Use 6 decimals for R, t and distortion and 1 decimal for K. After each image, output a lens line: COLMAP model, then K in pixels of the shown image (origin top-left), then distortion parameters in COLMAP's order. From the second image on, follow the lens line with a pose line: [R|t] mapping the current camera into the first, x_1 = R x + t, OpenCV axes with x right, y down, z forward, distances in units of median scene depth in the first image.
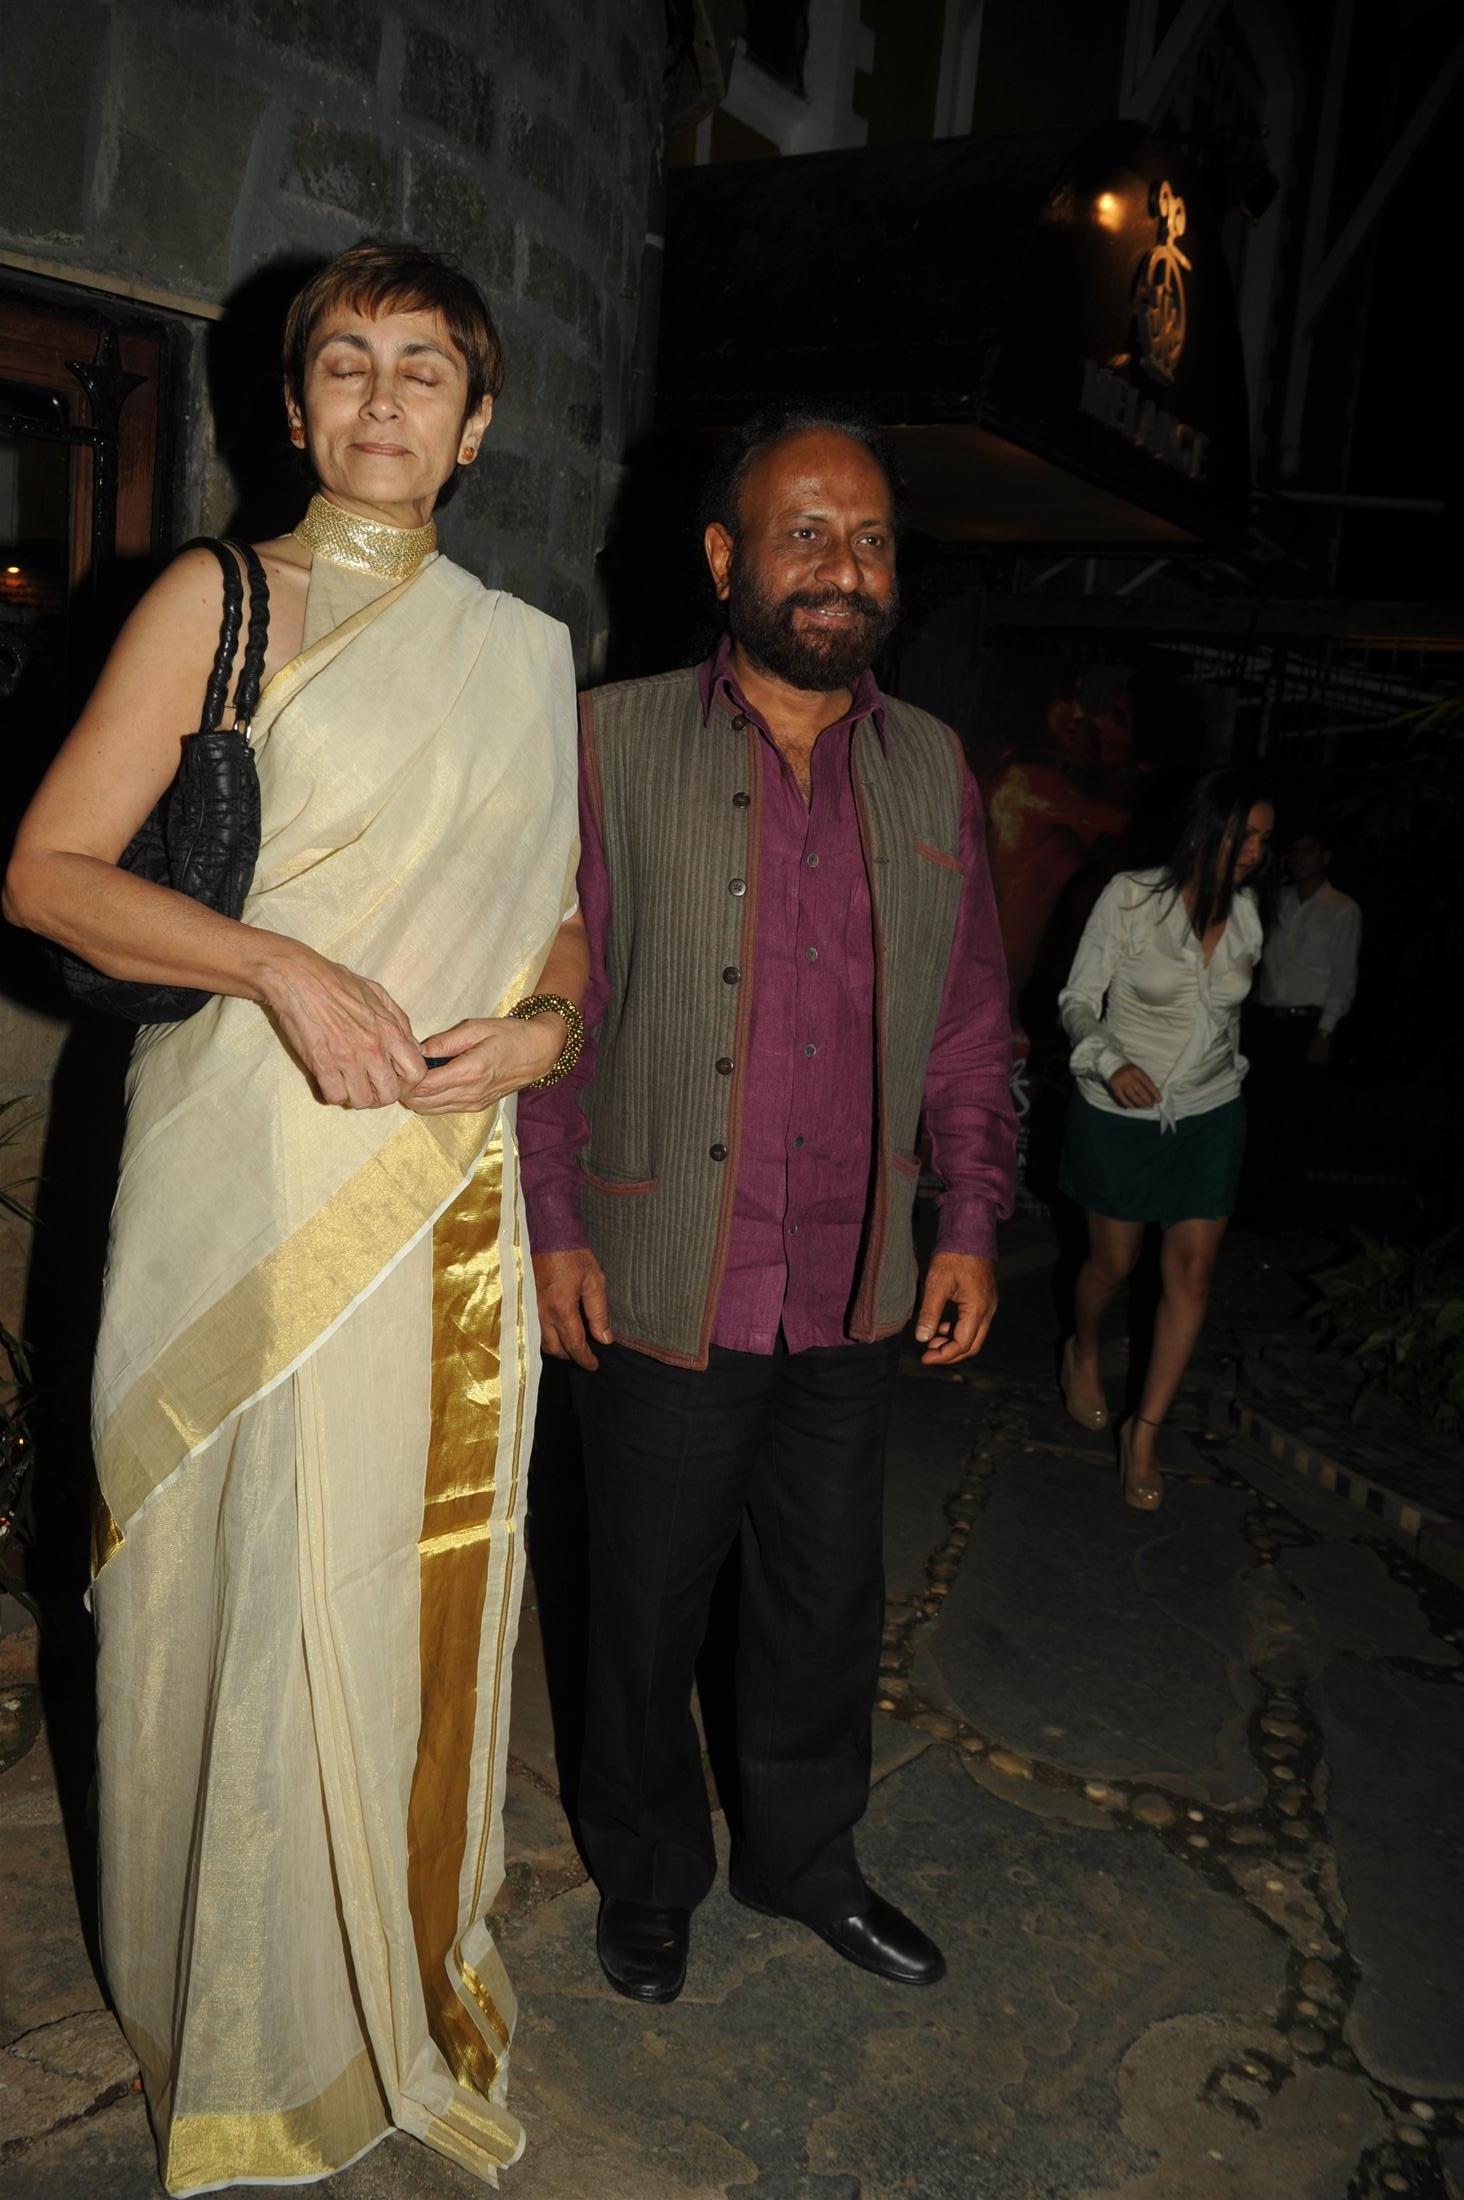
lens RADIAL K [[1856.5, 0, 731.6], [0, 1856.5, 1128.9], [0, 0, 1]] dist [-0.134228, 0.144904]
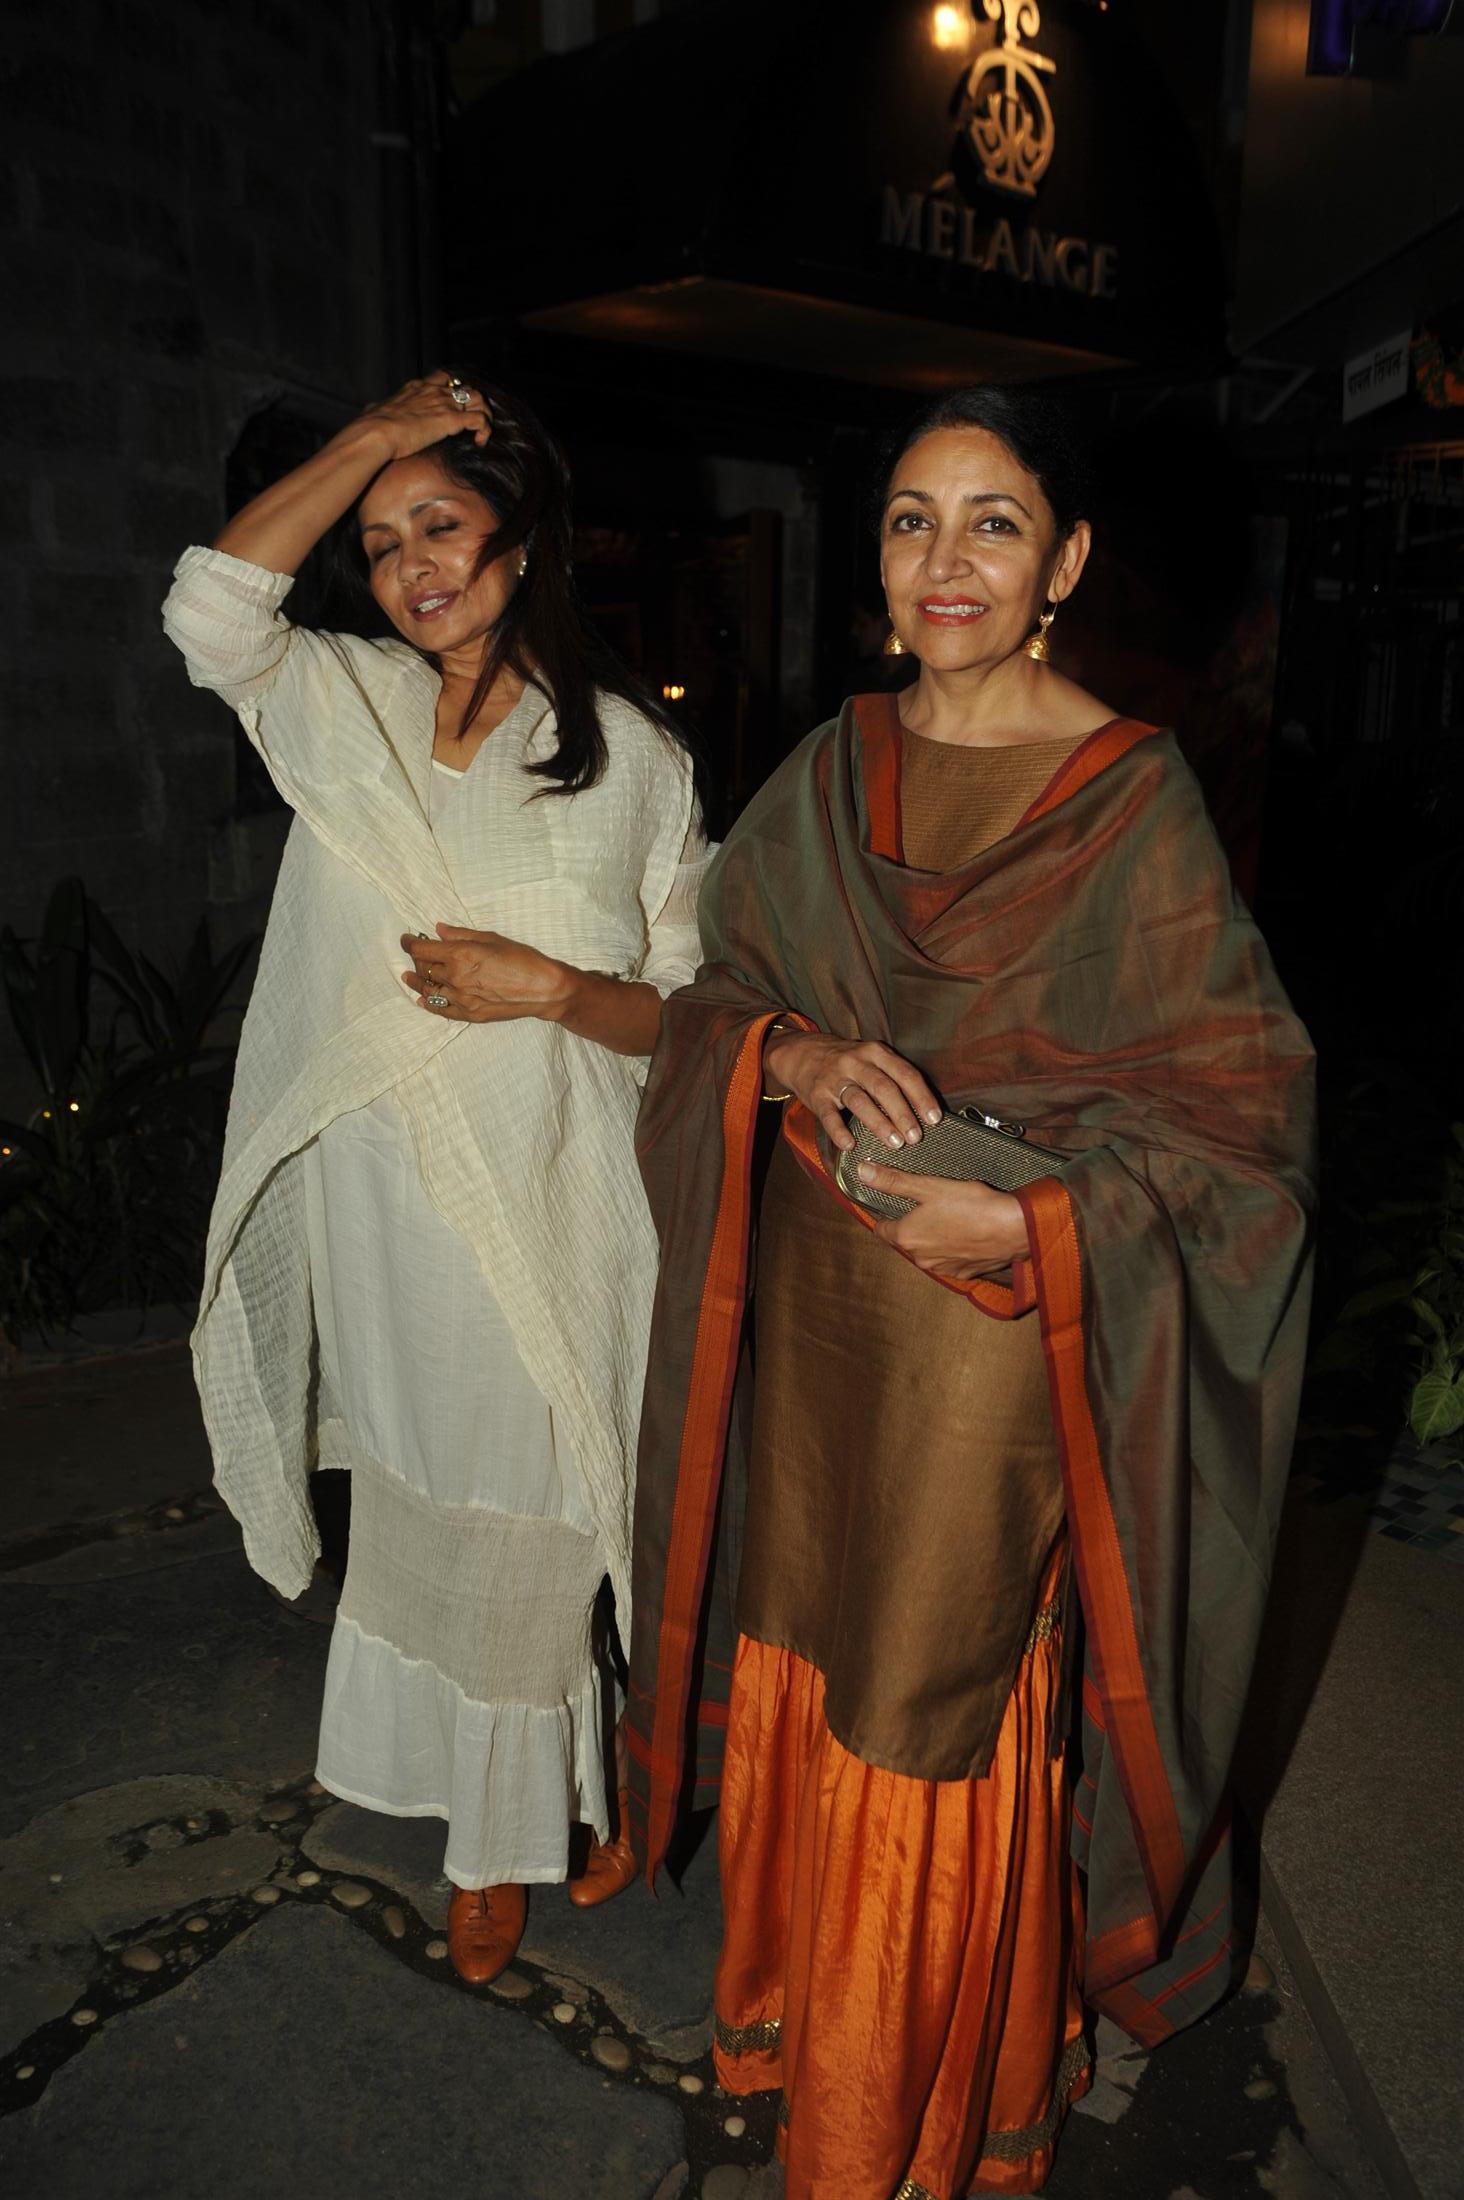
lens RADIAL K [[1856.5, 0, 731.6], [0, 1856.5, 1128.9], [0, 0, 1]] dist [-0.134228, 0.144904]
pose [[0.956358, -0.004736, -0.292159, 0.383600], [0.019321, 0.998705, 0.047054, 0.026501], [0.291558, -0.050646, 0.955212, 0.034696]]
